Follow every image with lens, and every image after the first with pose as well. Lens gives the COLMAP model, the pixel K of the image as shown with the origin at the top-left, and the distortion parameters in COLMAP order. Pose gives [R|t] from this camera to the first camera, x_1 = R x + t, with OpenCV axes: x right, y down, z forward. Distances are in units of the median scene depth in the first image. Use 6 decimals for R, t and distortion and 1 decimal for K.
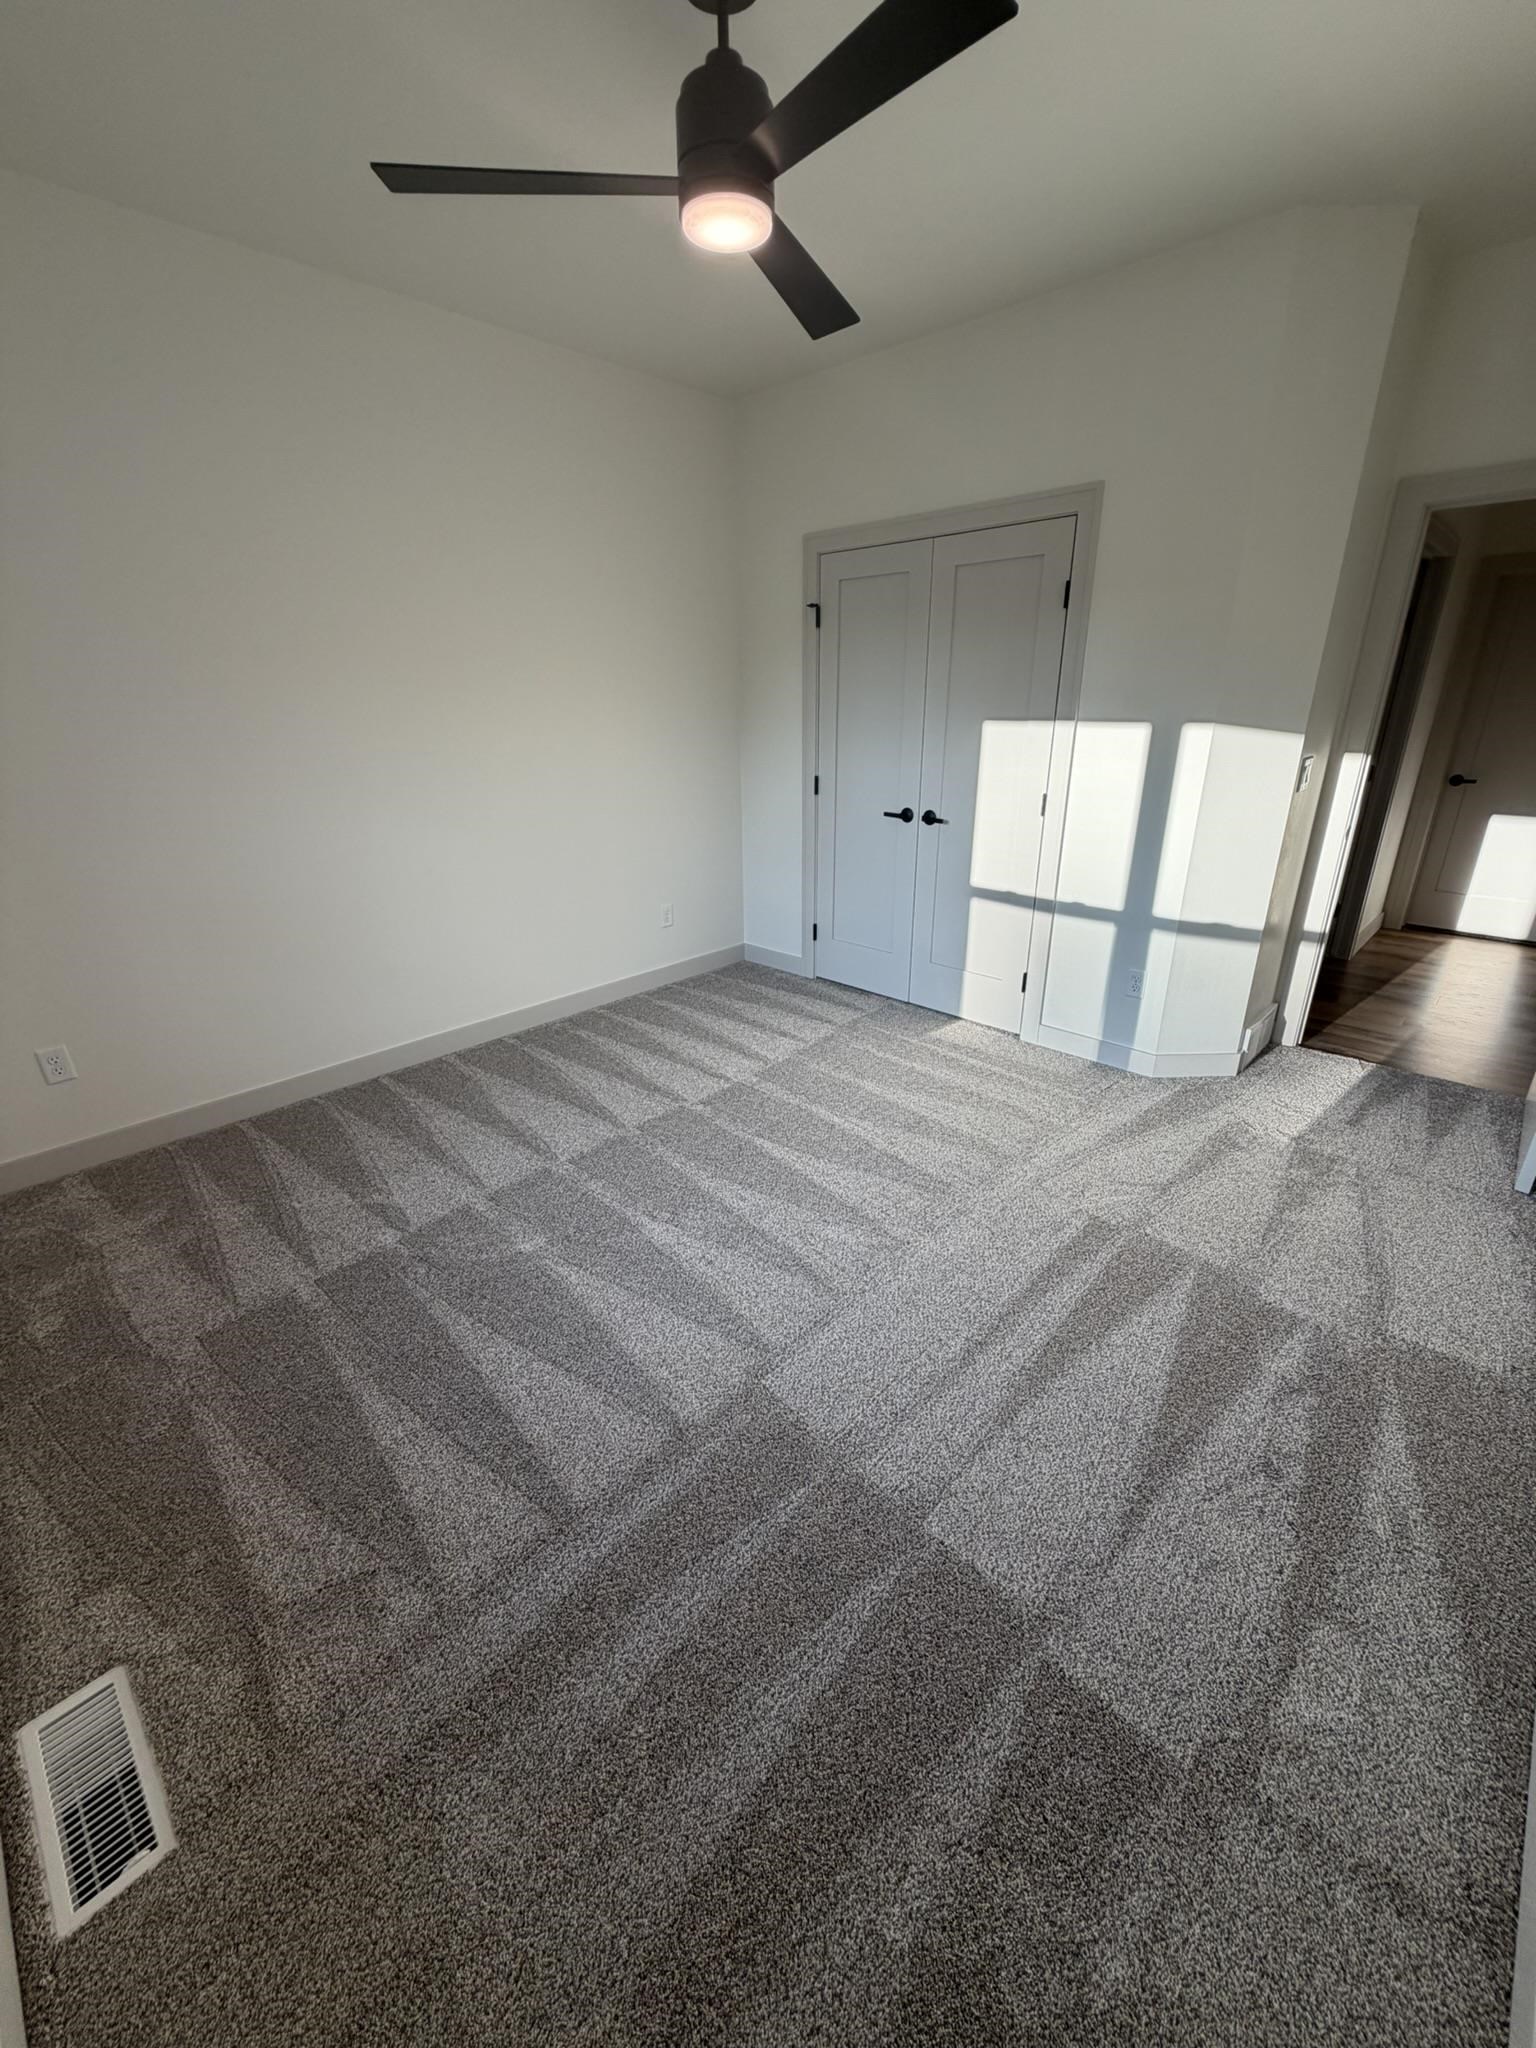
lens RADIAL K [[817.3, 0, 771.4], [0, 817.3, 1018.3], [0, 0, 1]] dist [0.000230, 0.000355]
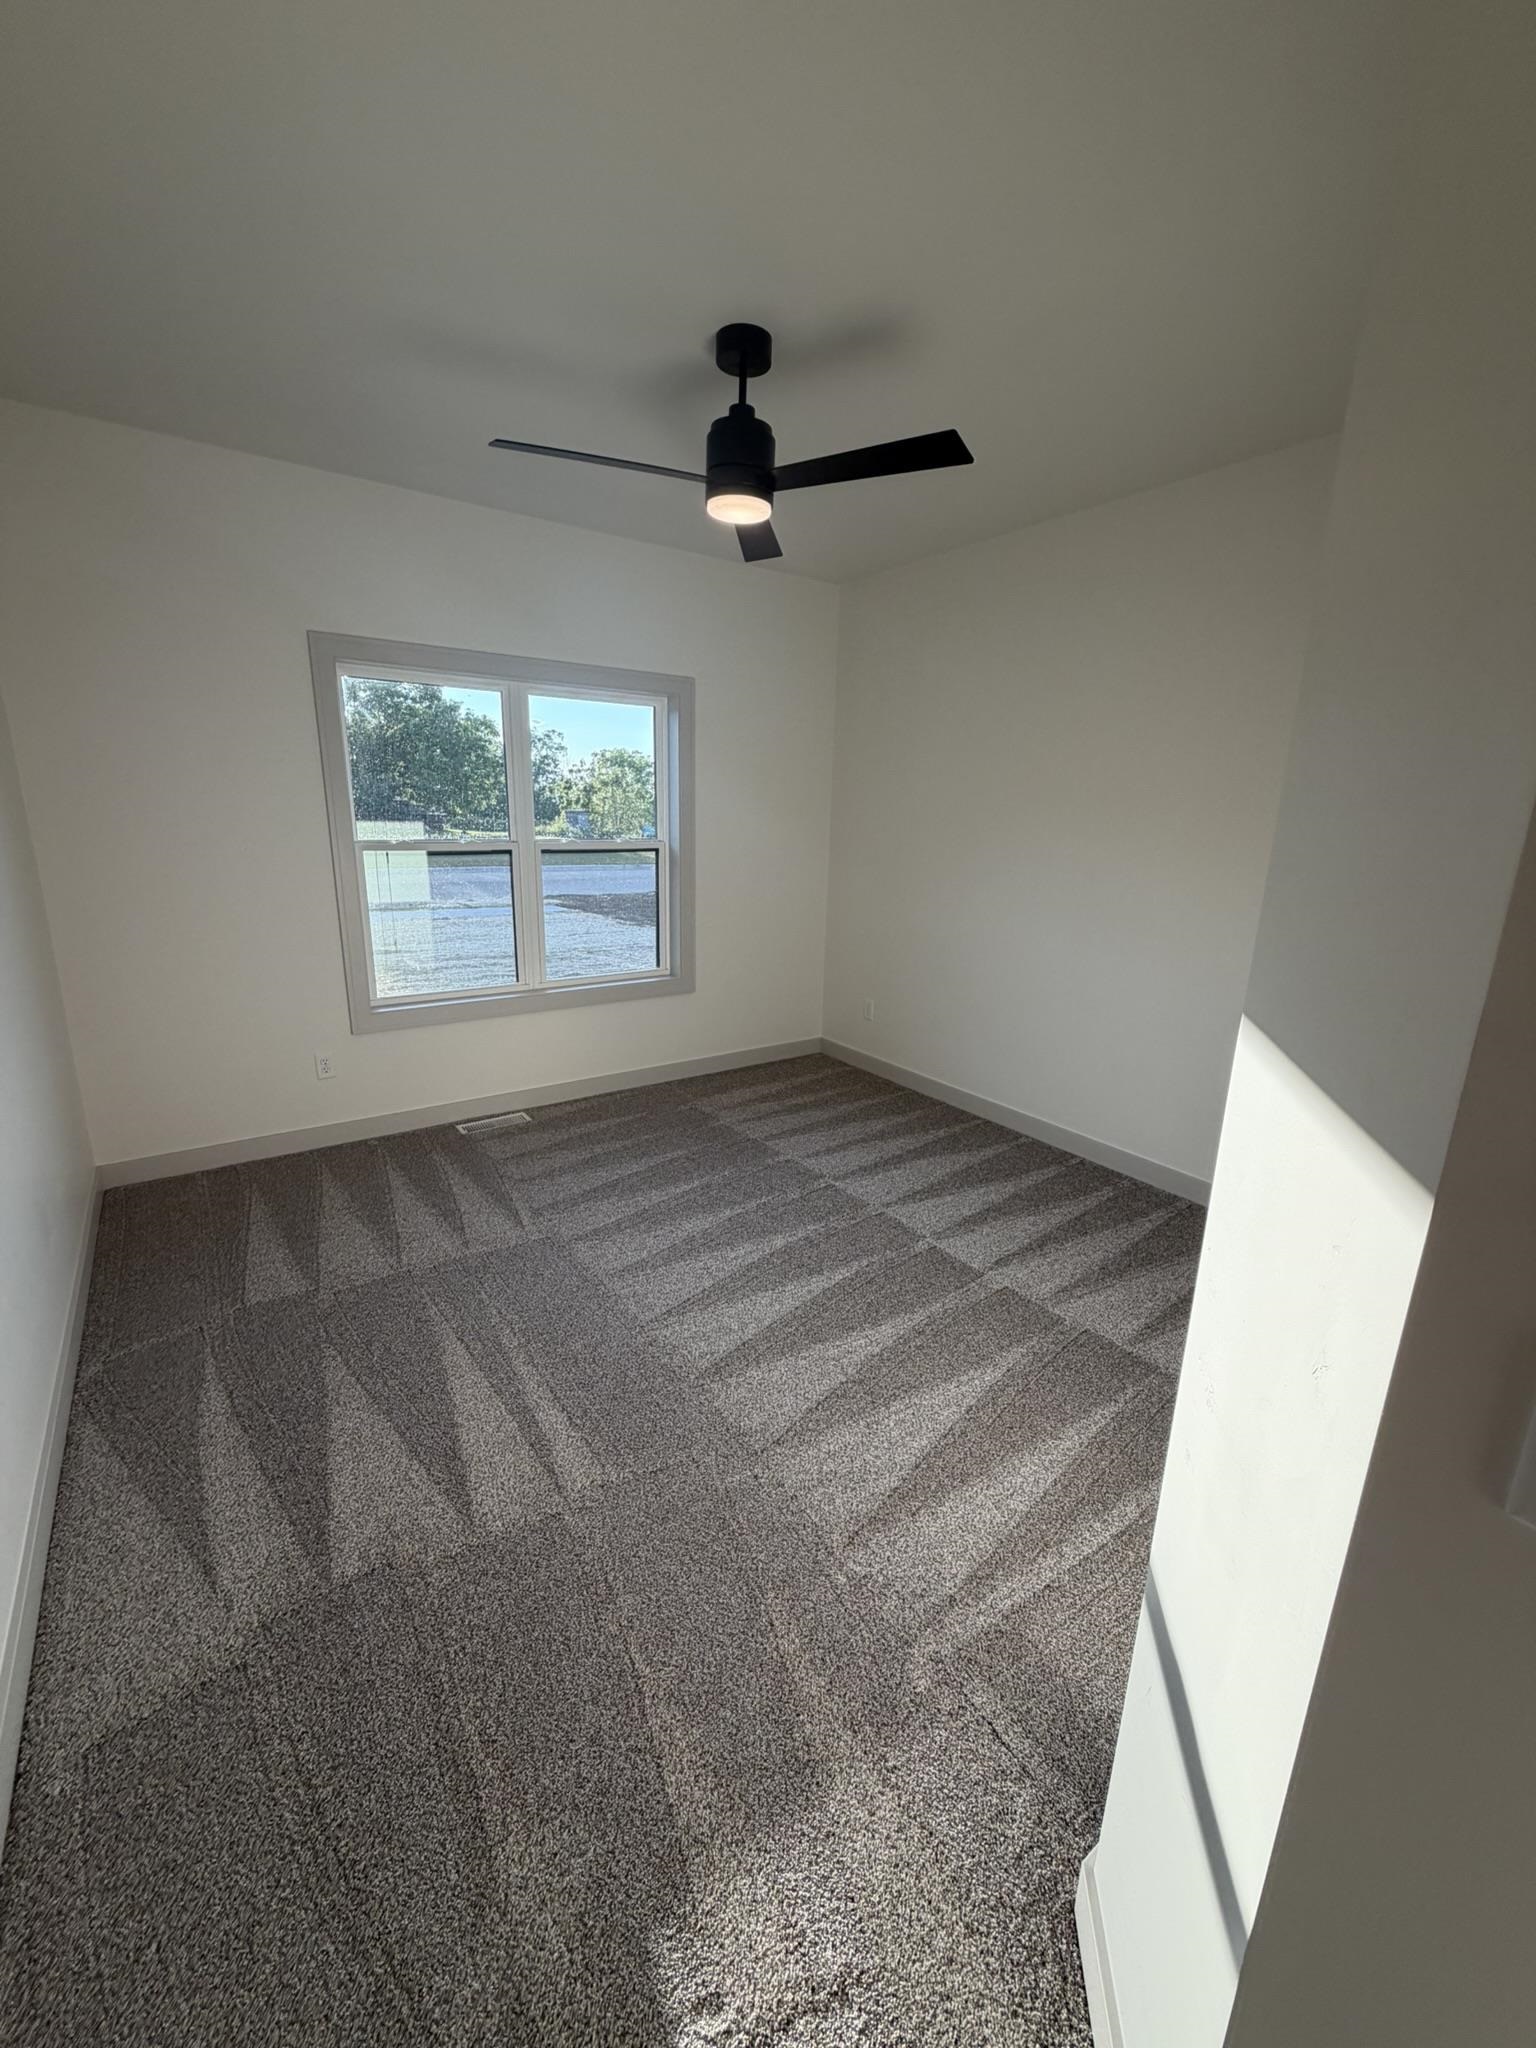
lens RADIAL K [[817.3, 0, 771.4], [0, 817.3, 1018.3], [0, 0, 1]] dist [0.000230, 0.000355]
pose [[-0.187494, 0.256401, -0.948211, 0.818890], [-0.378555, 0.871901, 0.310619, -0.370135], [0.906390, 0.417189, -0.066414, 0.832114]]
